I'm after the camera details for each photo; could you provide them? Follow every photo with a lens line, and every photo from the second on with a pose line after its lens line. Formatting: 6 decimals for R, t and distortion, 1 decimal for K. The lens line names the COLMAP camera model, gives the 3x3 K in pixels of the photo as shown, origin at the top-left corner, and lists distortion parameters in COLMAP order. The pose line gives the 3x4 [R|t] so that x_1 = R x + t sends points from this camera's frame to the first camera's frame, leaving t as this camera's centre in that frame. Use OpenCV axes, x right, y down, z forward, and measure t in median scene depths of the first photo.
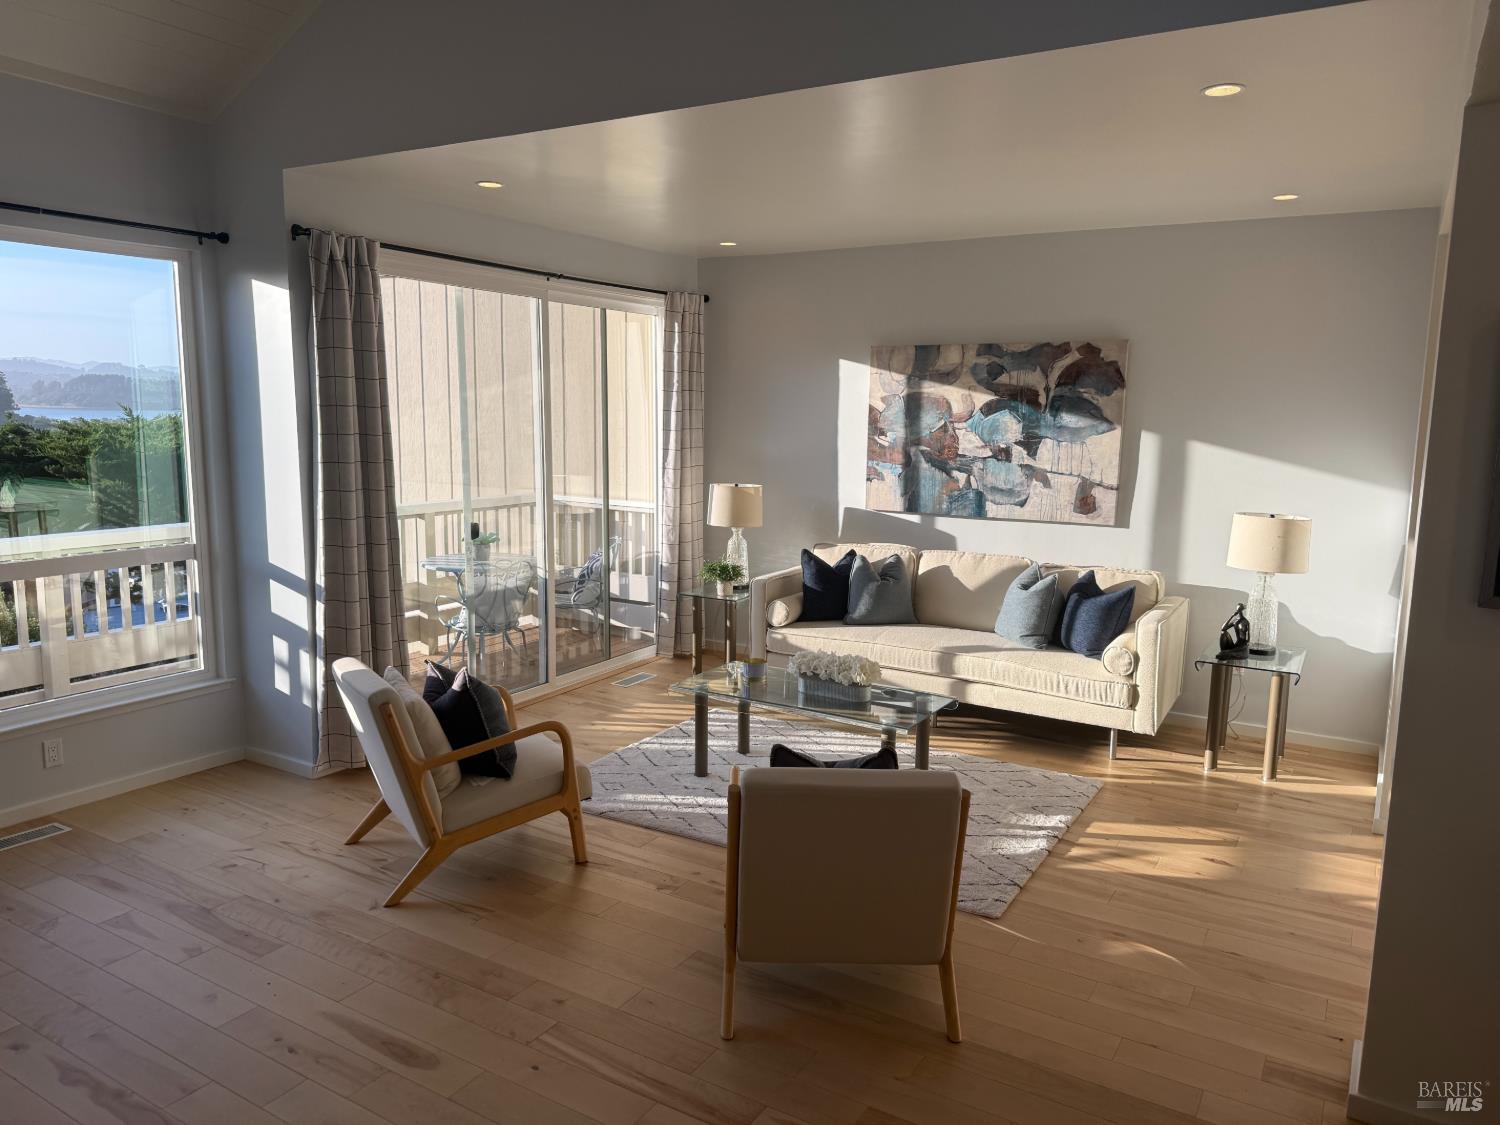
lens RADIAL K [[1053.7, 0, 759.2], [0, 1053.7, 553.6], [0, 0, 1]] dist [0.024193, -0.044718]
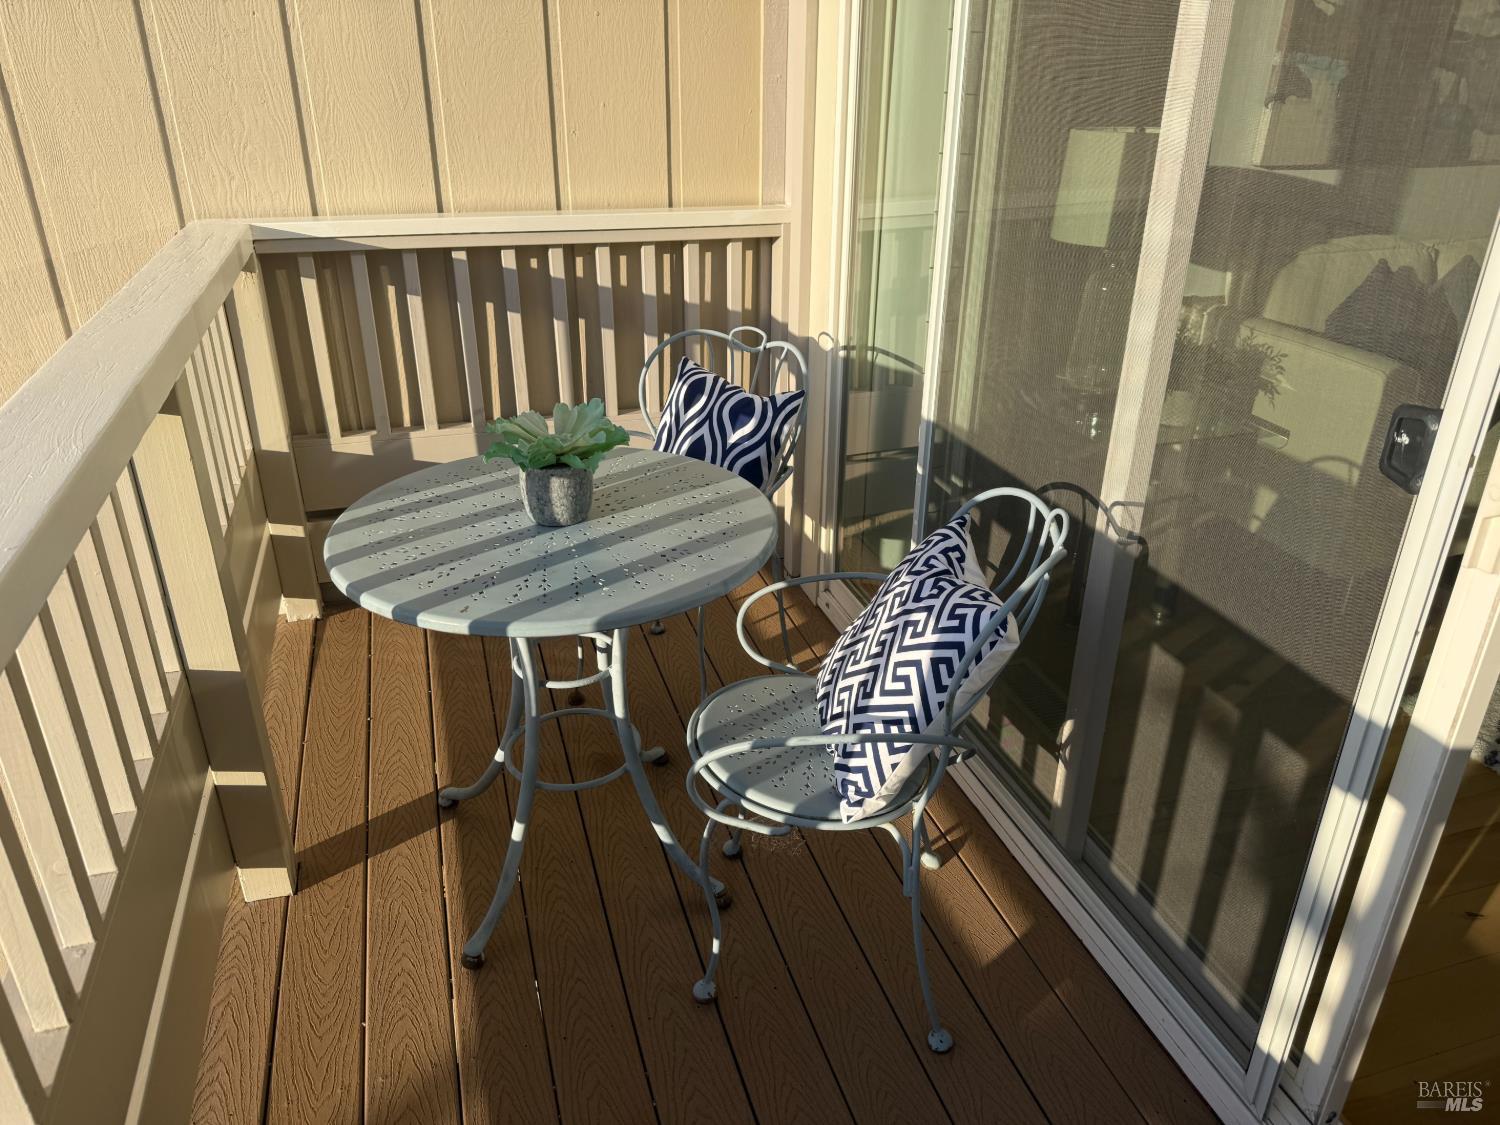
lens RADIAL K [[1053.7, 0, 748.1], [0, 1053.7, 559.8], [0, 0, 1]] dist [0.024193, -0.044718]
pose [[0.659735, -0.336765, 0.671817, -0.437826], [0.110619, 0.927751, 0.356428, -0.075155], [-0.743312, -0.160832, 0.649323, 0.870892]]
